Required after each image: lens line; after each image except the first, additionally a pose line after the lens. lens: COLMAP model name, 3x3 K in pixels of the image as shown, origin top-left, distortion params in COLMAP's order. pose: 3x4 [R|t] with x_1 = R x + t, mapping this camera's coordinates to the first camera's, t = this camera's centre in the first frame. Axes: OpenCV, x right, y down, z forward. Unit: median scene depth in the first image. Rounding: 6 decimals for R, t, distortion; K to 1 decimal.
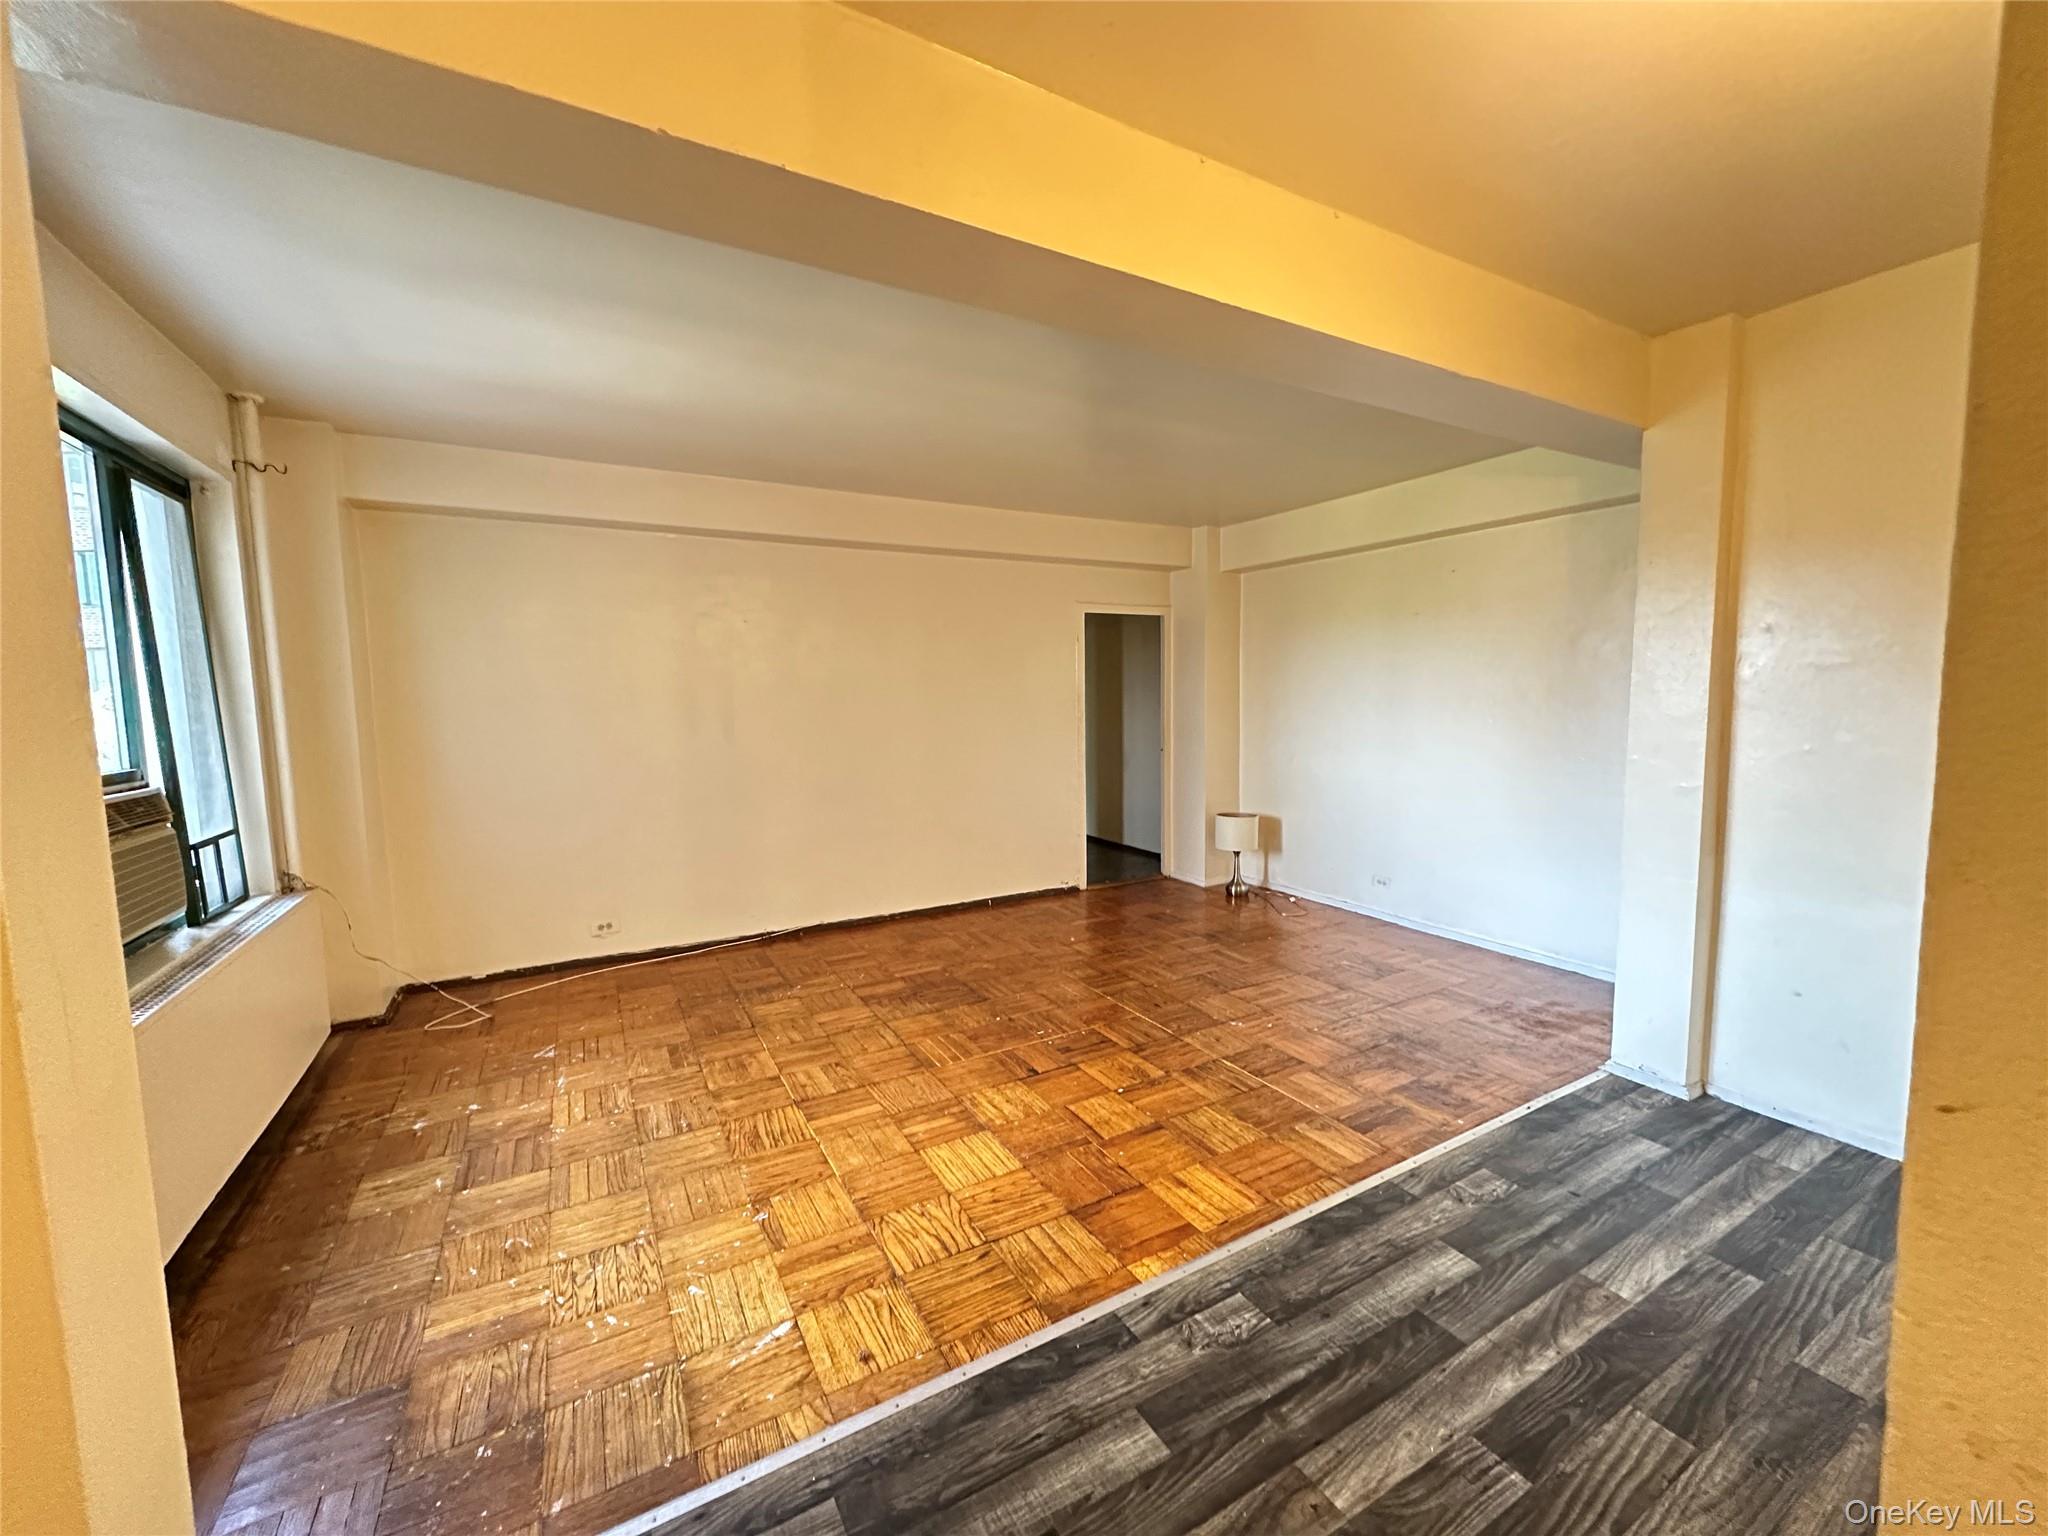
lens RADIAL K [[813.5, 0, 1021.3], [0, 813.5, 767.7], [0, 0, 1]] dist [-0.000577, 0.000343]
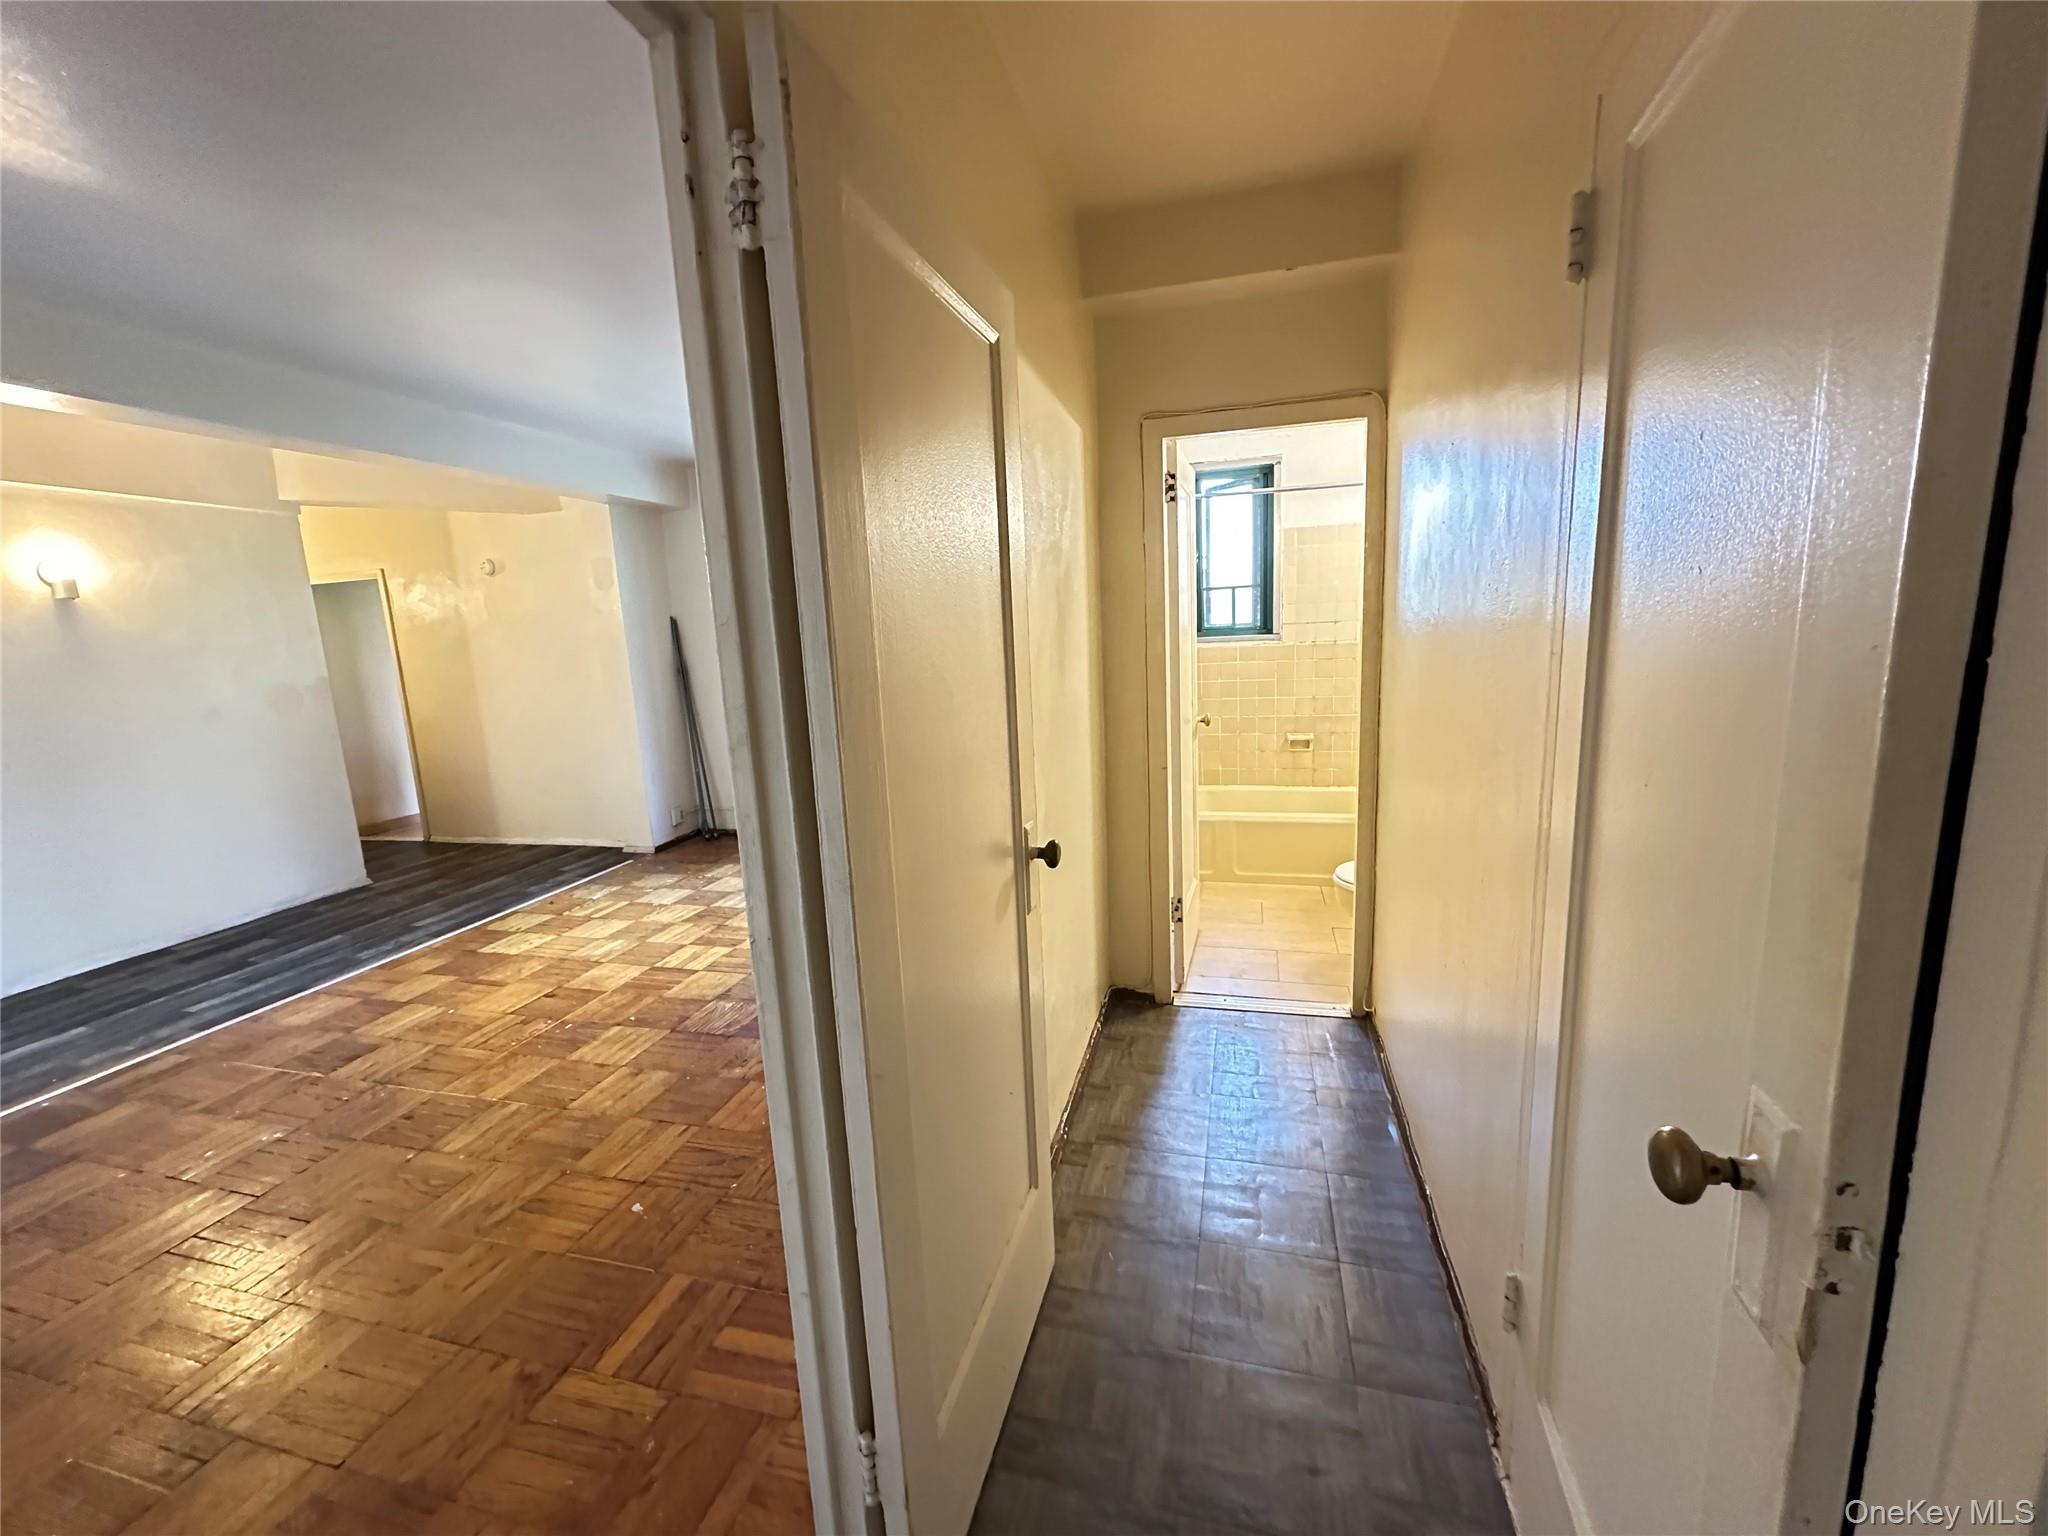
lens RADIAL K [[818.3, 0, 1024.0], [0, 818.3, 768.0], [0, 0, 1]] dist [0.002528, 0.000433]
pose [[-0.701441, 0.173667, -0.691246, 0.381196], [-0.005832, 0.968428, 0.249224, -0.281769], [0.712704, 0.178848, -0.678282, 2.975790]]
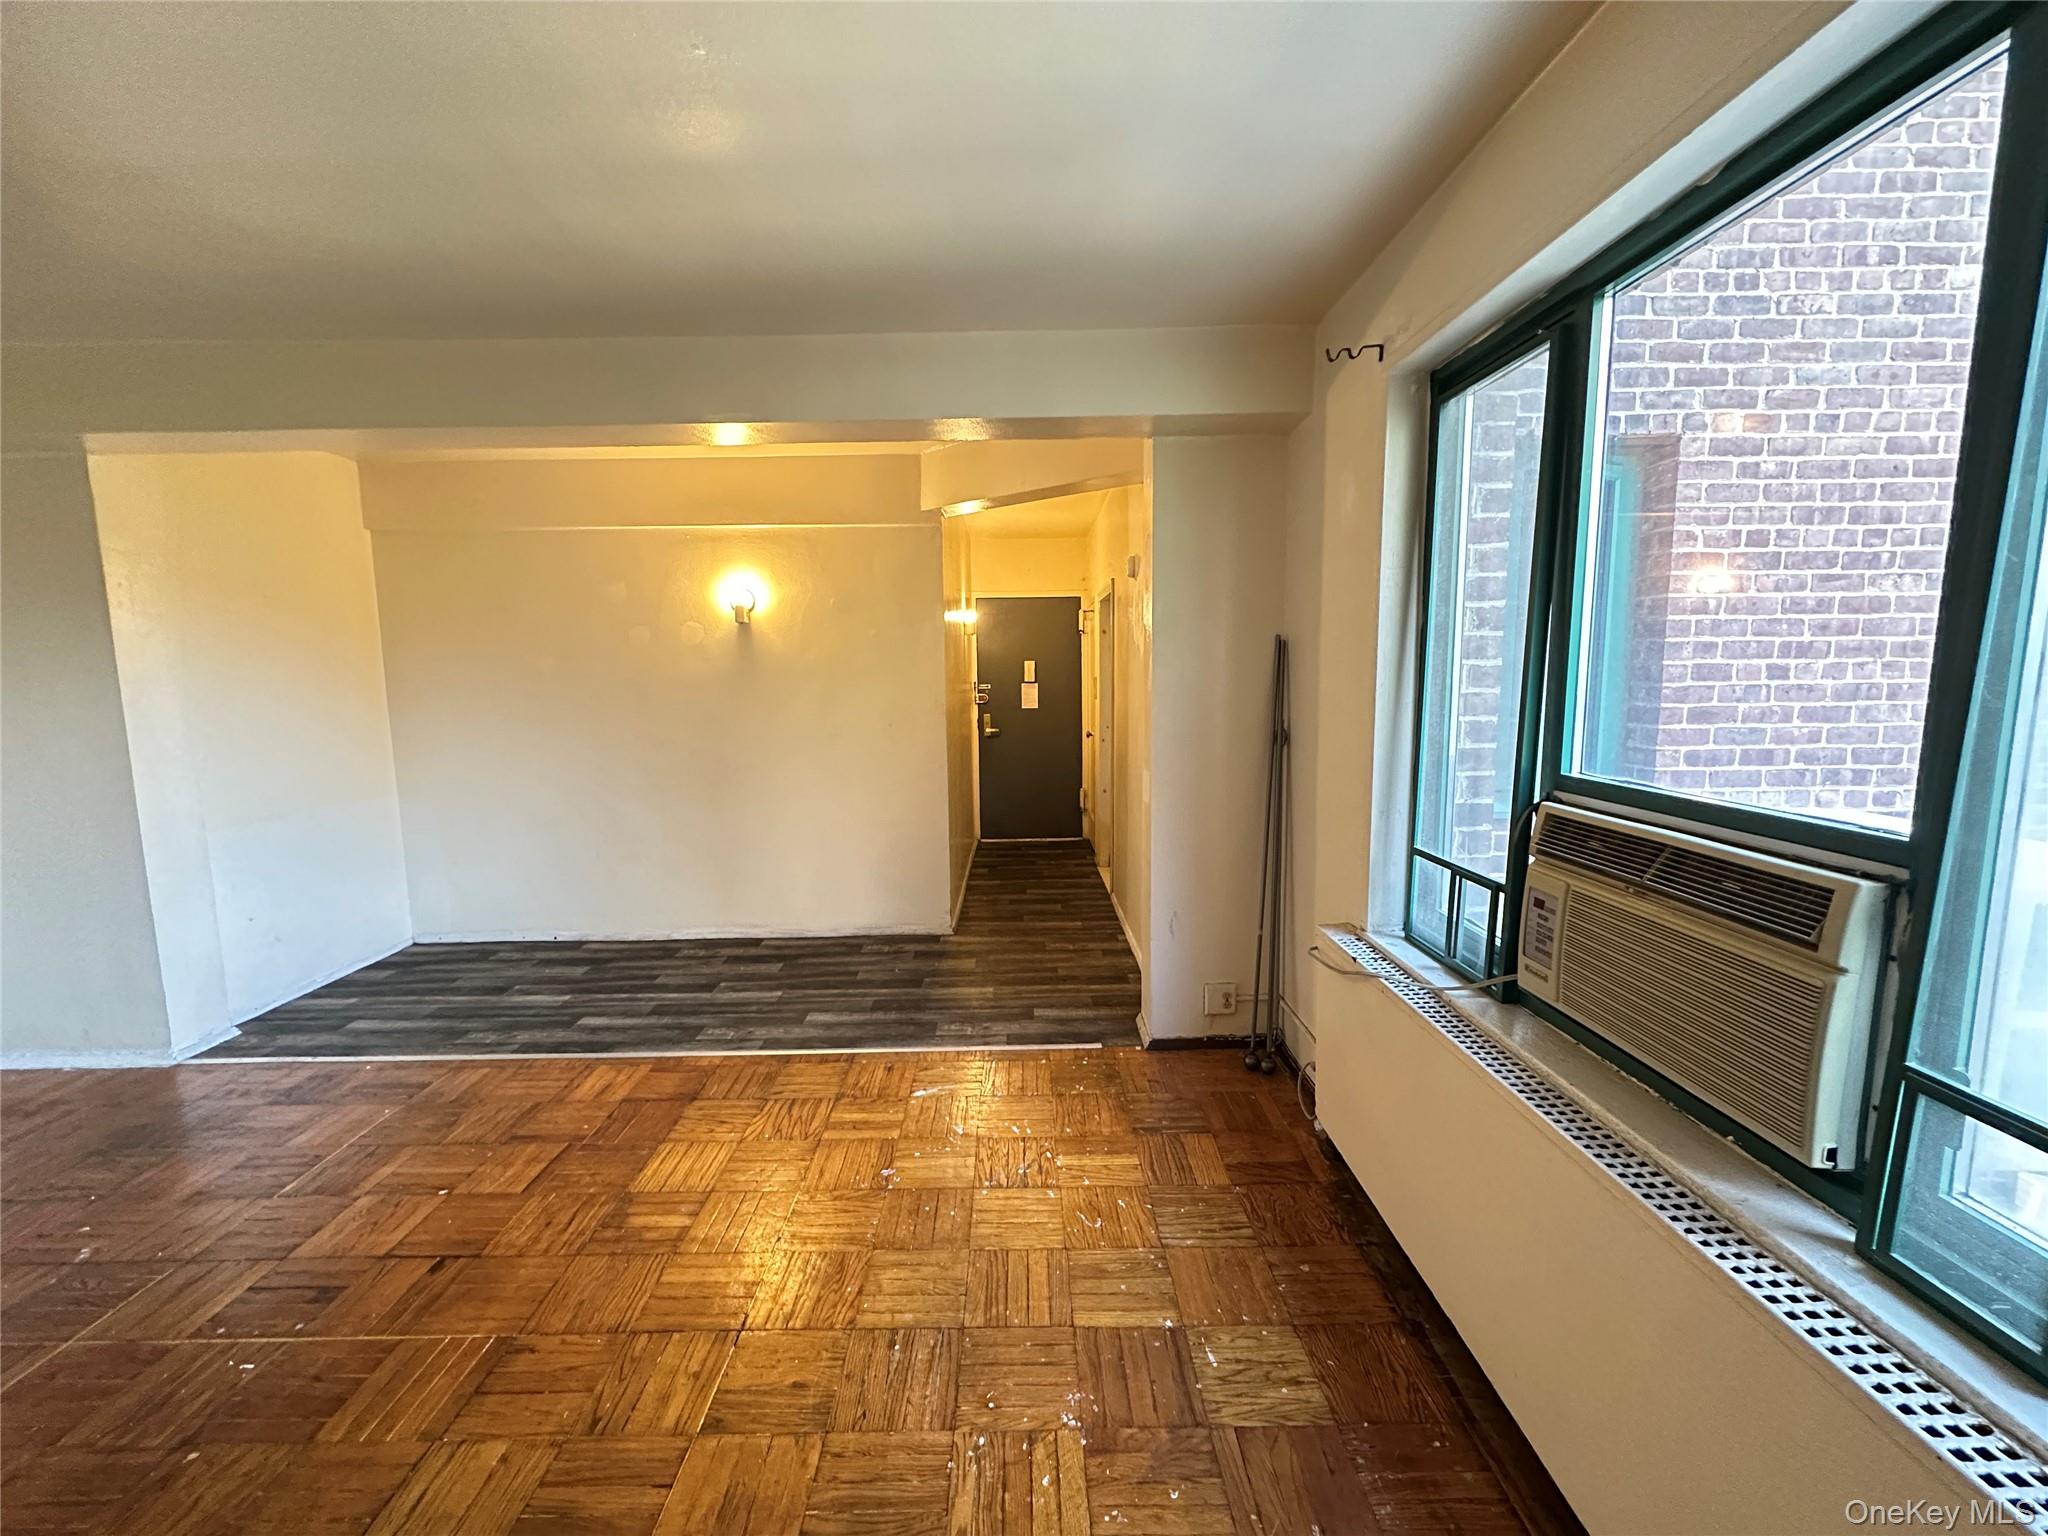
lens RADIAL K [[813.5, 0, 1021.3], [0, 813.5, 767.7], [0, 0, 1]] dist [-0.000577, 0.000343]
pose [[-0.874874, -0.029312, 0.483463, -0.987571], [0.071608, 0.979370, 0.188961, -0.163990], [-0.479028, 0.199937, -0.854726, 1.741915]]
